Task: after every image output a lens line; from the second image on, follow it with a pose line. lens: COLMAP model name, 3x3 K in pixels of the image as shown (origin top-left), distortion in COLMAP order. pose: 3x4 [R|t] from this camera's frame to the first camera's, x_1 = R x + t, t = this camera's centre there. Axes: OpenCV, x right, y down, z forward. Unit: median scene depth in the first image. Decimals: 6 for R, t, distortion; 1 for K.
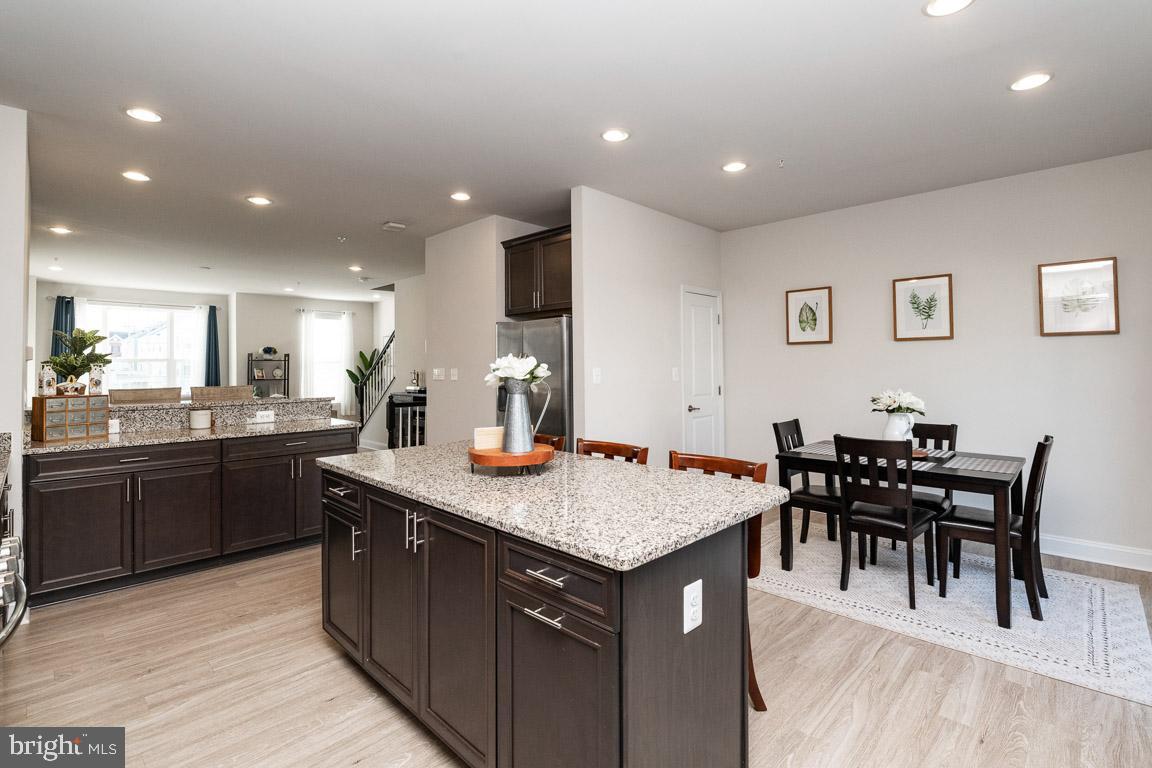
lens RADIAL K [[511.7, 0, 580.8], [0, 511.7, 379.0], [0, 0, 1]] dist [0.001067, -0.000027]
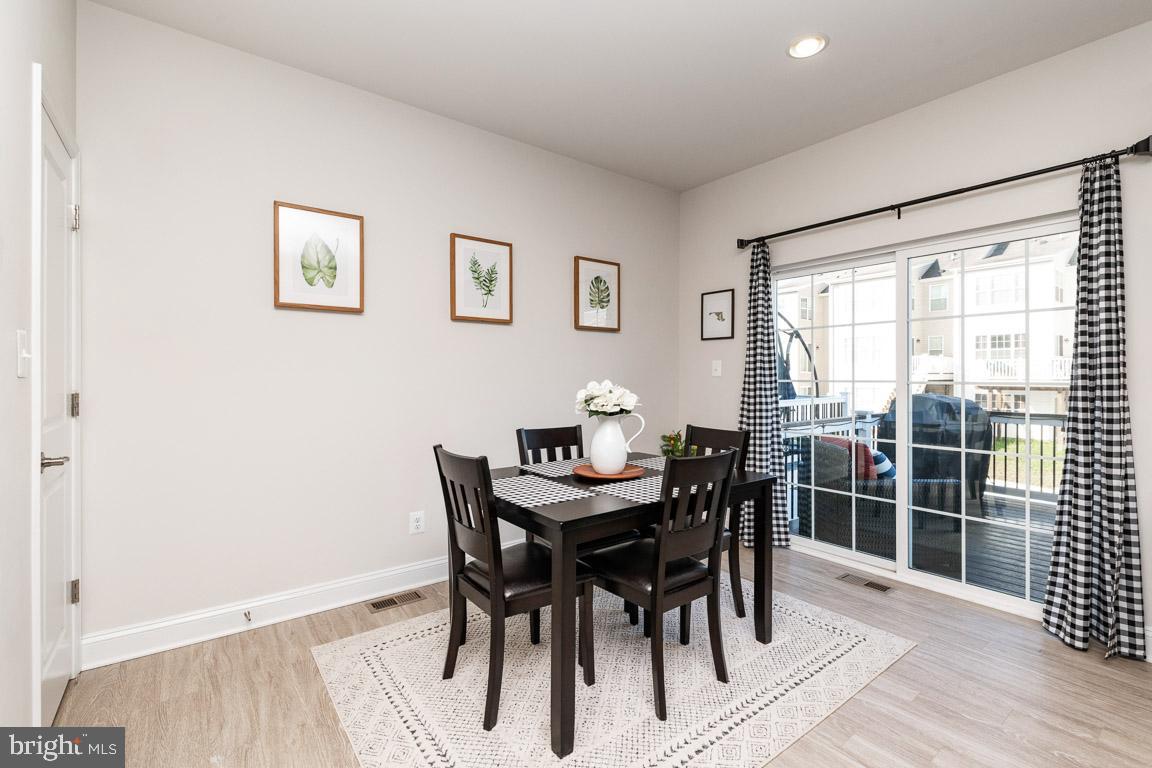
lens RADIAL K [[511.7, 0, 580.8], [0, 511.7, 379.0], [0, 0, 1]] dist [0.001067, -0.000027]
pose [[0.157115, 0.003698, 0.987573, -0.066018], [0.018654, 0.999803, -0.006711, 0.017840], [-0.987404, 0.019477, 0.157015, 0.759466]]
